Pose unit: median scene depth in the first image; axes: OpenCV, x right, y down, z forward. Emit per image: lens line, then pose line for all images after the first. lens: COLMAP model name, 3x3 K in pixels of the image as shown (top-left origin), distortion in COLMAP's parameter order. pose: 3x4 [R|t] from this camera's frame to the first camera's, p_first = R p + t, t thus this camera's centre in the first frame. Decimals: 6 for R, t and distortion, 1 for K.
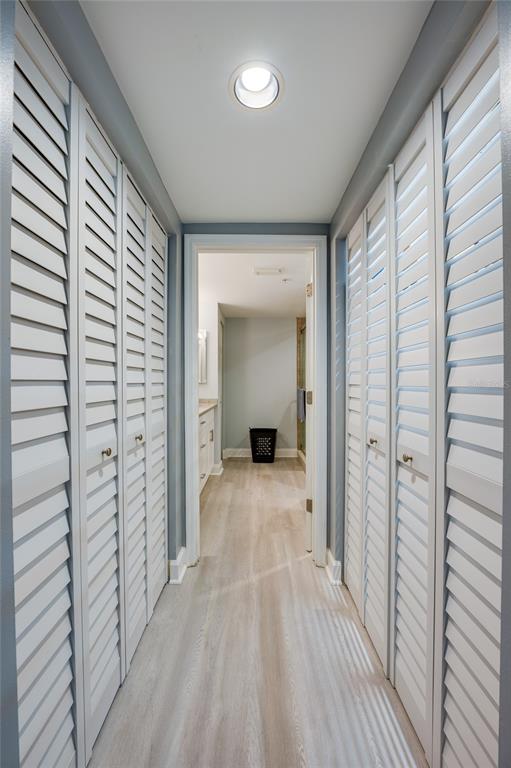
lens RADIAL K [[311.5, 0, 255.5], [0, 311.5, 384.0], [0, 0, 1]] dist [-0.000332, -0.000032]
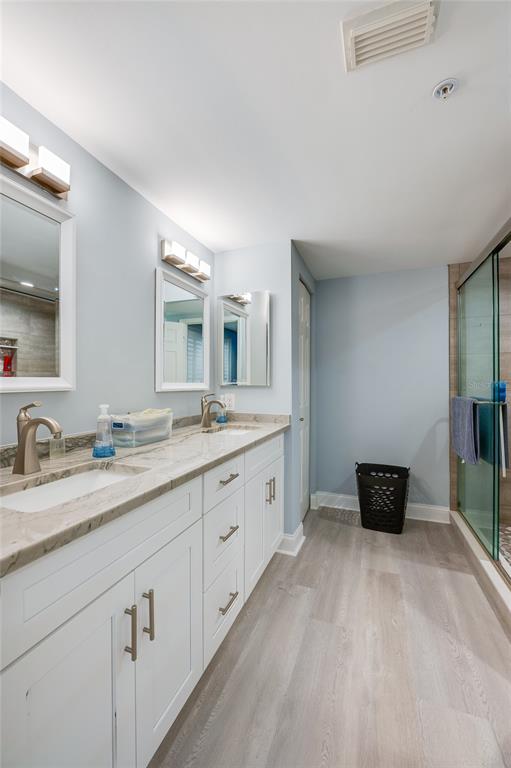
lens RADIAL K [[311.5, 0, 255.5], [0, 311.5, 384.0], [0, 0, 1]] dist [-0.000332, -0.000032]
pose [[0.932893, -0.001906, -0.360148, 0.016239], [-0.000315, 0.999981, -0.006107, -0.003523], [0.360153, 0.005811, 0.932875, 0.424151]]
